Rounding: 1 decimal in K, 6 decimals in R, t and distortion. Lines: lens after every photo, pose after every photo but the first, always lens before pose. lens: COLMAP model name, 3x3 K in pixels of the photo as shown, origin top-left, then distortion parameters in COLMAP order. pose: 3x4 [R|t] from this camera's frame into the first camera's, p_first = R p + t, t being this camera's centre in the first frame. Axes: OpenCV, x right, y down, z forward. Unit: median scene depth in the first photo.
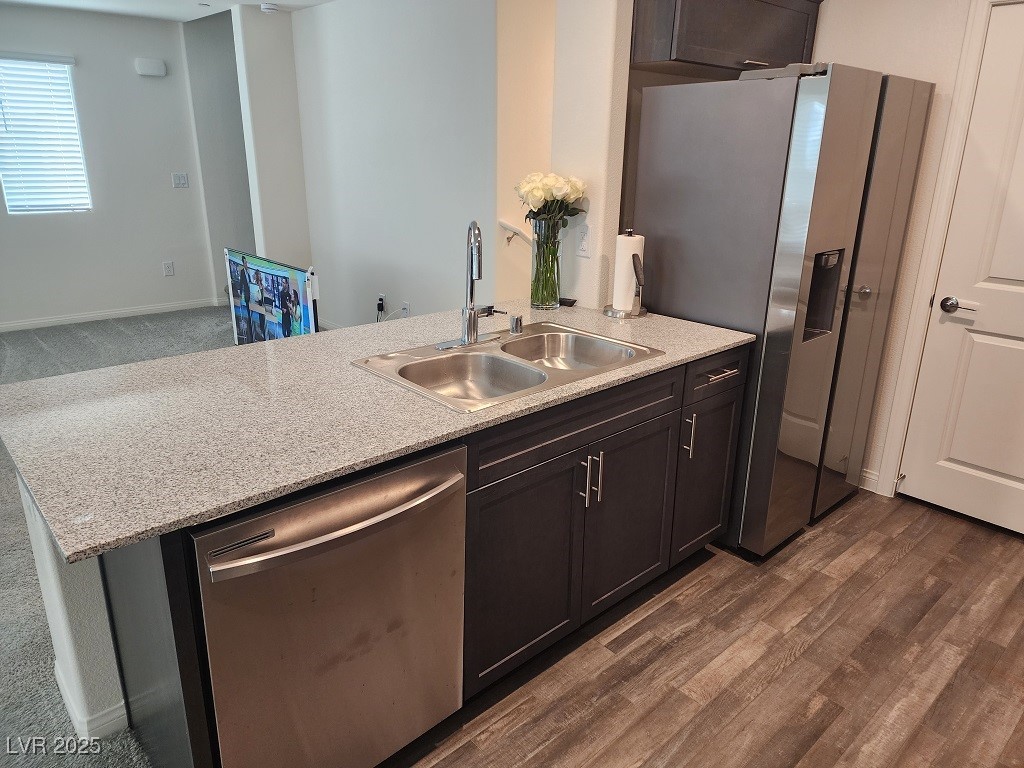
lens RADIAL K [[688.5, 0, 514.1], [0, 688.5, 364.9], [0, 0, 1]] dist [0.087777, -0.076030]
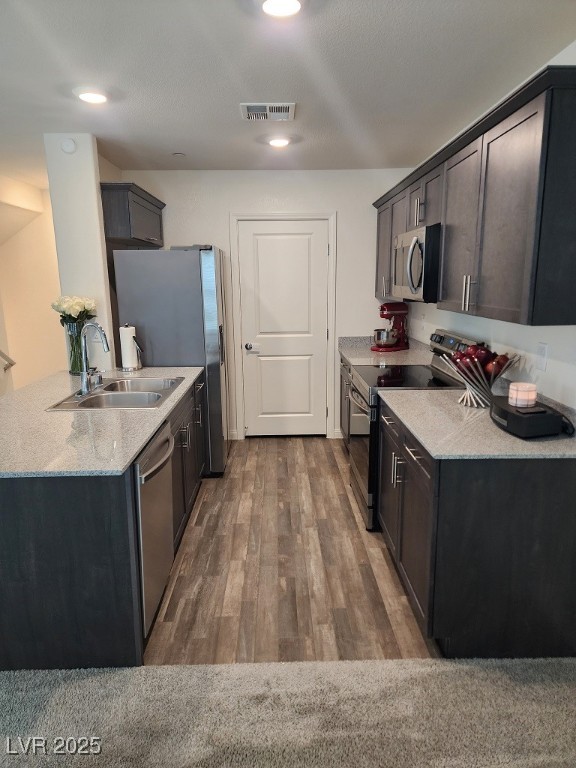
lens RADIAL K [[504.3, 0, 288.0], [0, 504.3, 384.0], [0, 0, 1]] dist [0.006017, 0.001174]
pose [[0.650093, -0.169343, 0.740744, -0.597298], [0.243170, 0.969948, 0.008331, 0.056038], [-0.719894, 0.174711, 0.671736, -0.192825]]
